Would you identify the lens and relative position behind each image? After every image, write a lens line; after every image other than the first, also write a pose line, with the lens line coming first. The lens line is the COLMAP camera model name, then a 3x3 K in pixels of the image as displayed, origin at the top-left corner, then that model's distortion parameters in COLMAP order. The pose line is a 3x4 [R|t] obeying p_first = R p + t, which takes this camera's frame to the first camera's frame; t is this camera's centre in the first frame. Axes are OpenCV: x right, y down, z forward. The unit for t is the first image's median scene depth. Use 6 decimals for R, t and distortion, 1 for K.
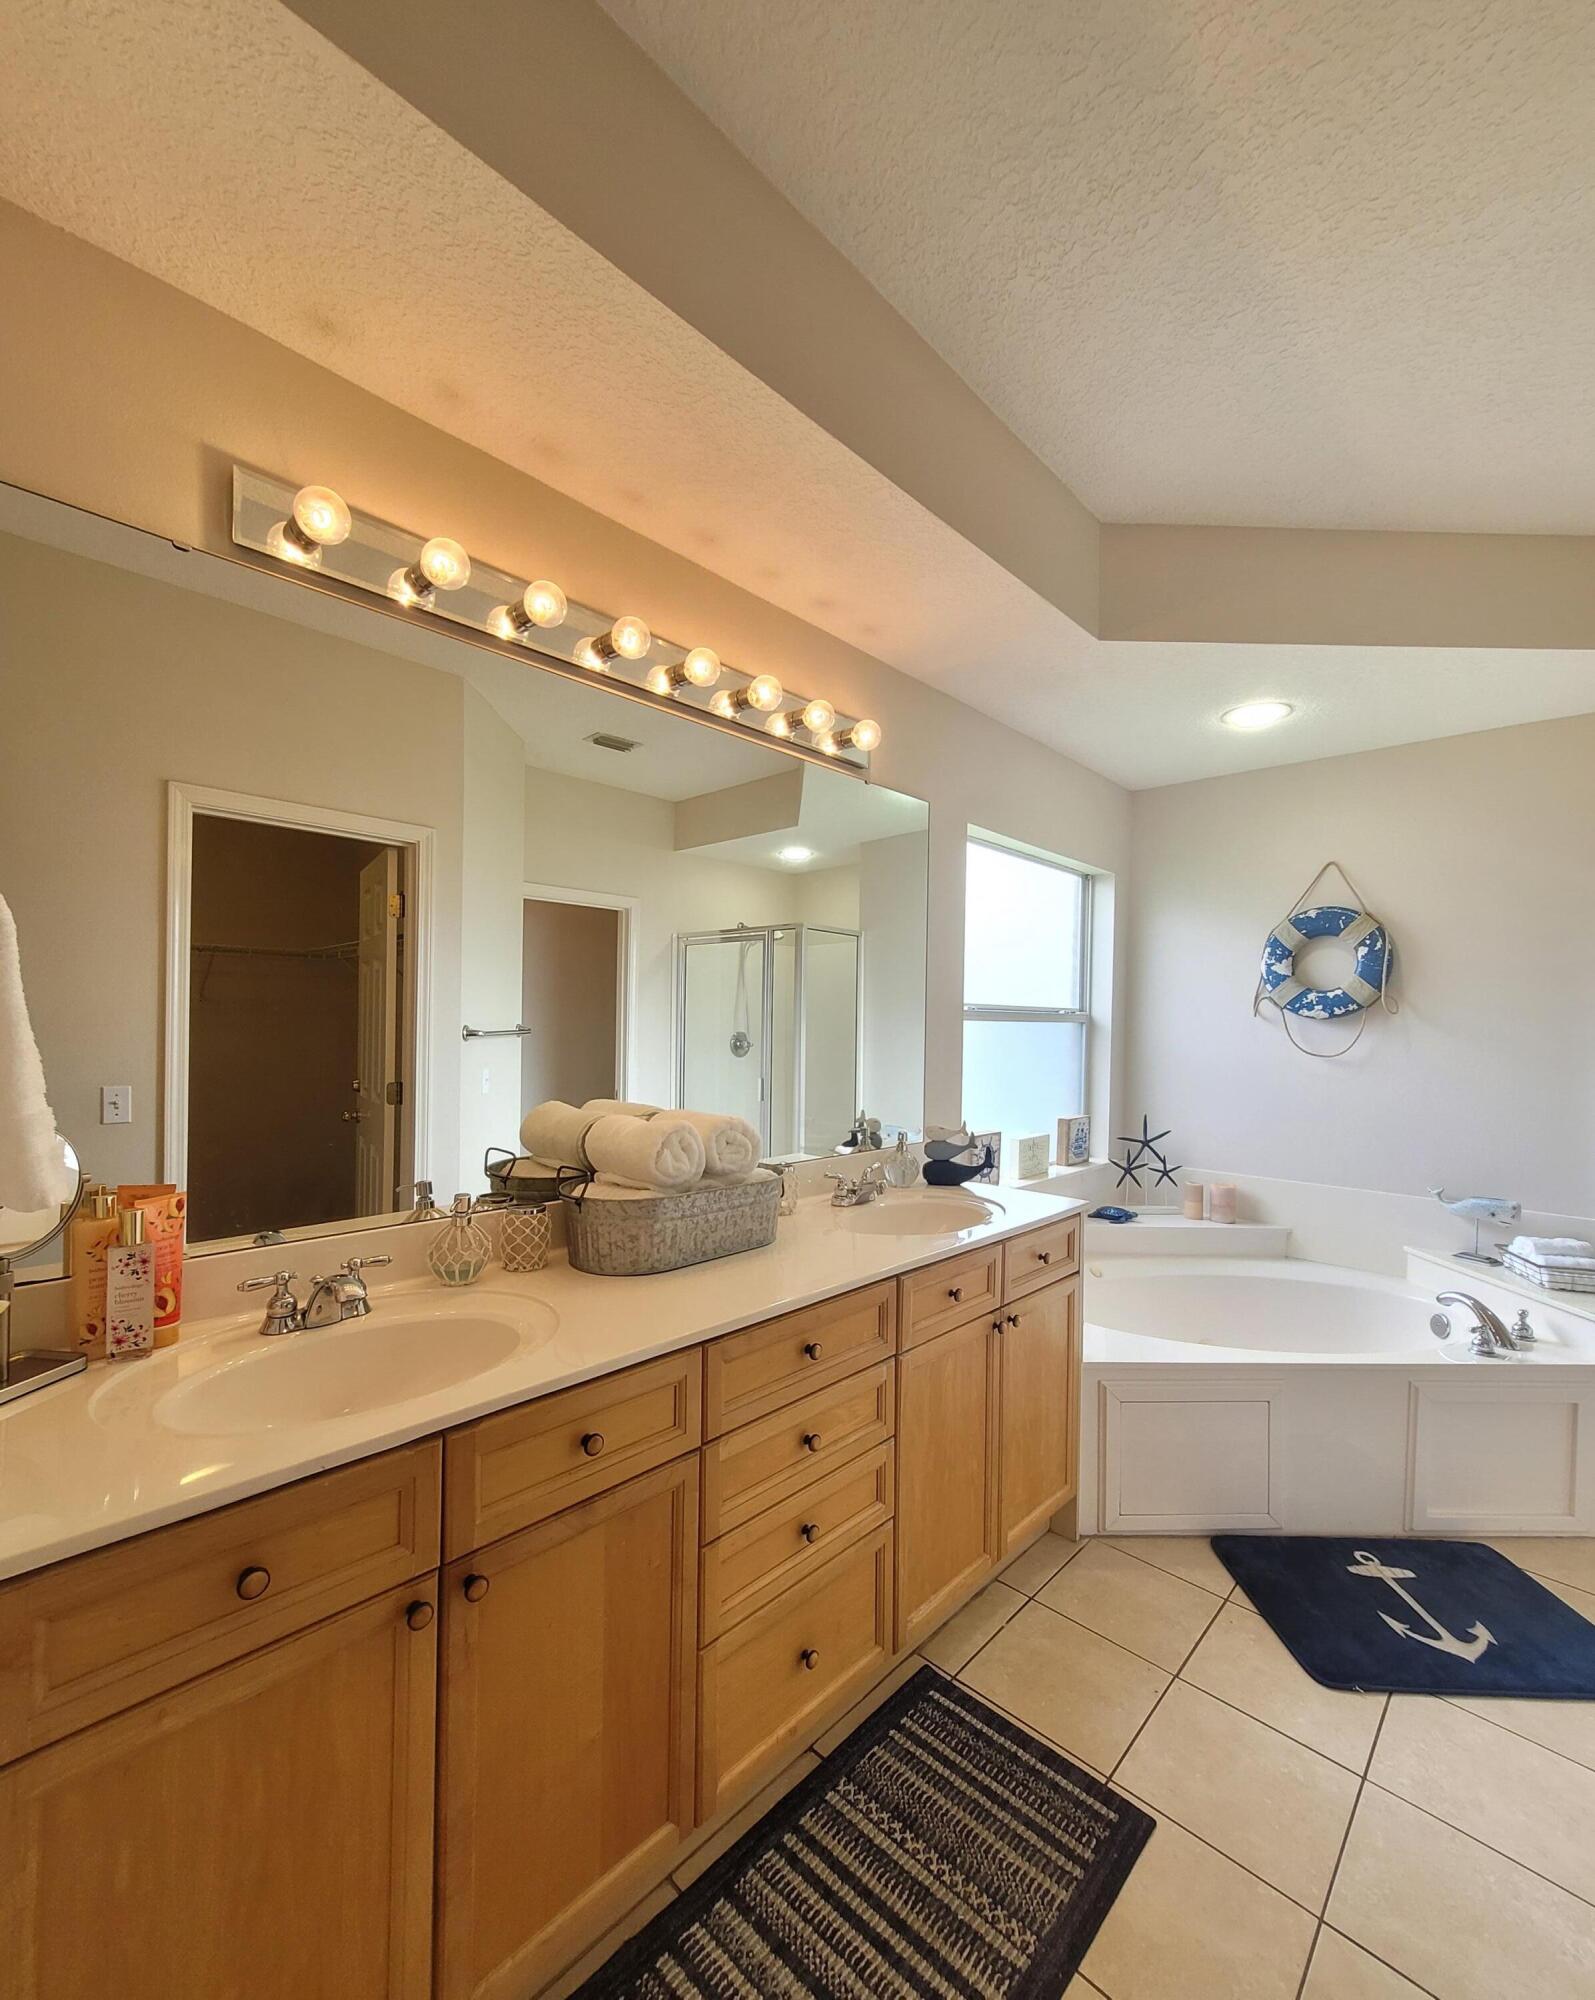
lens RADIAL K [[834.0, 0, 801.4], [0, 834.0, 1028.7], [0, 0, 1]] dist [0.000045, 0.000212]
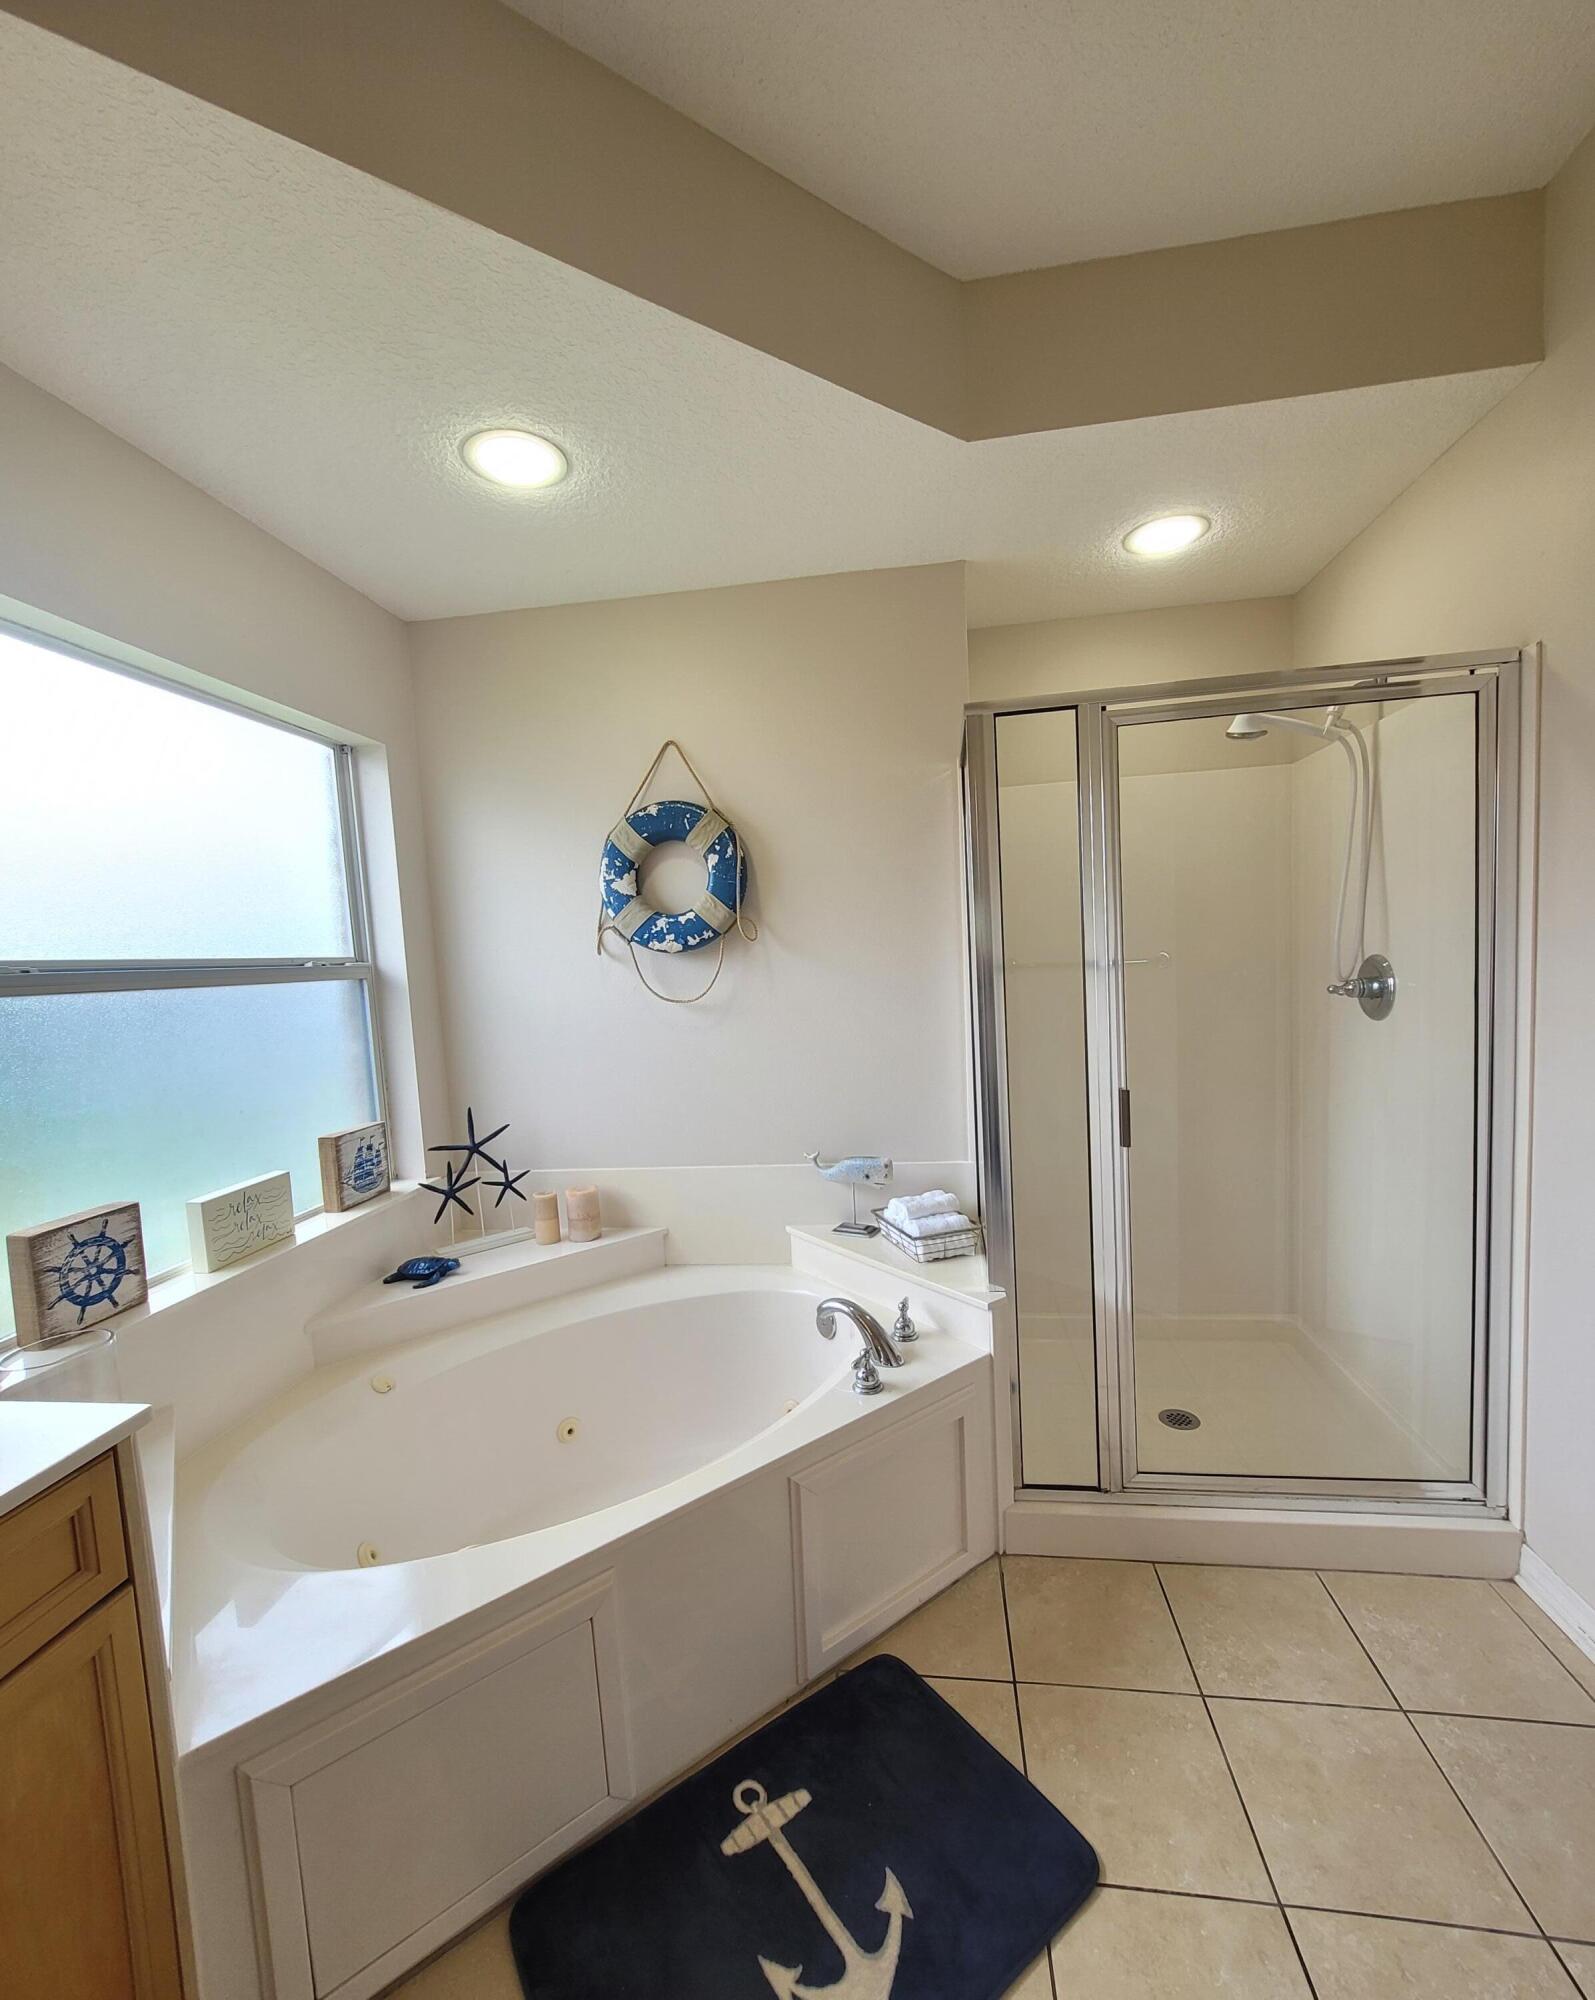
lens RADIAL K [[834.0, 0, 801.4], [0, 834.0, 1028.7], [0, 0, 1]] dist [0.000045, 0.000212]
pose [[0.811911, -0.110060, 0.573312, 0.283869], [0.074788, 0.993585, 0.084828, 0.001339], [-0.578970, -0.025996, 0.814934, 0.327891]]
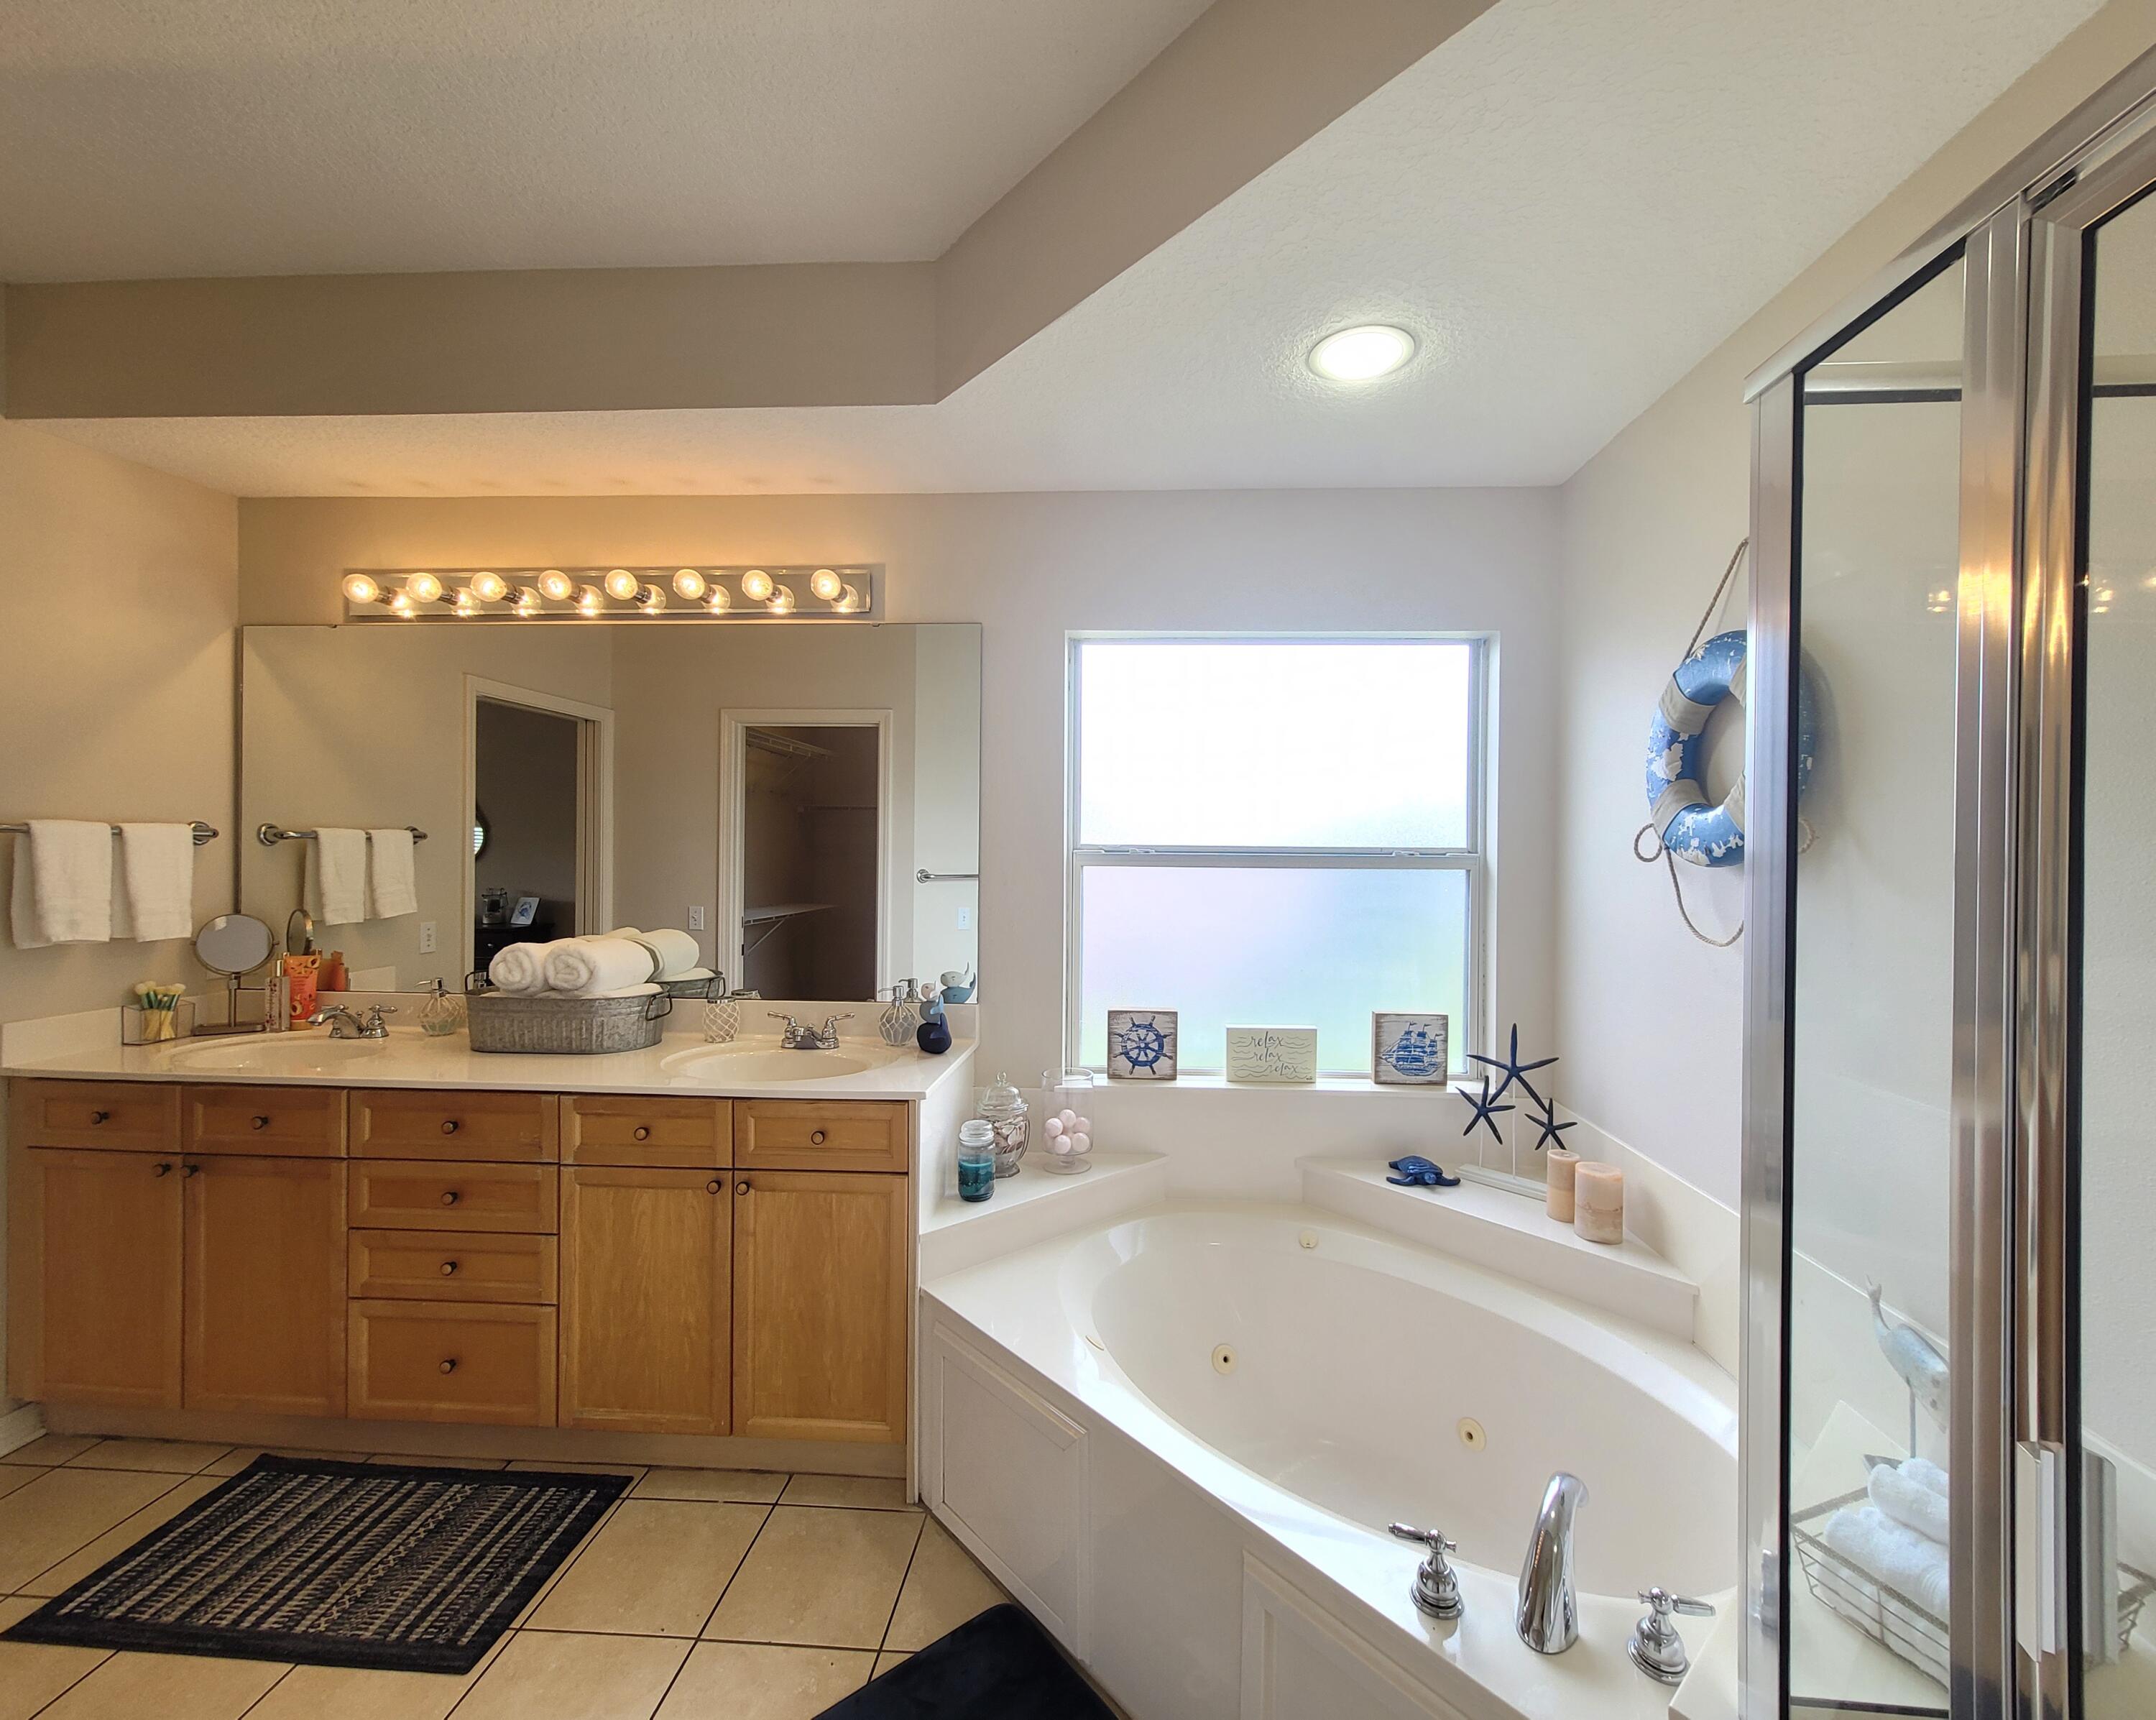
lens RADIAL K [[896.4, 0, 1115.2], [0, 896.4, 853.5], [0, 0, 1]] dist [0.000806, -0.003383]
pose [[0.653906, -0.007936, -0.756534, 0.812430], [-0.006829, 0.999842, -0.016392, -0.008413], [0.756545, 0.015885, 0.653749, 0.406307]]
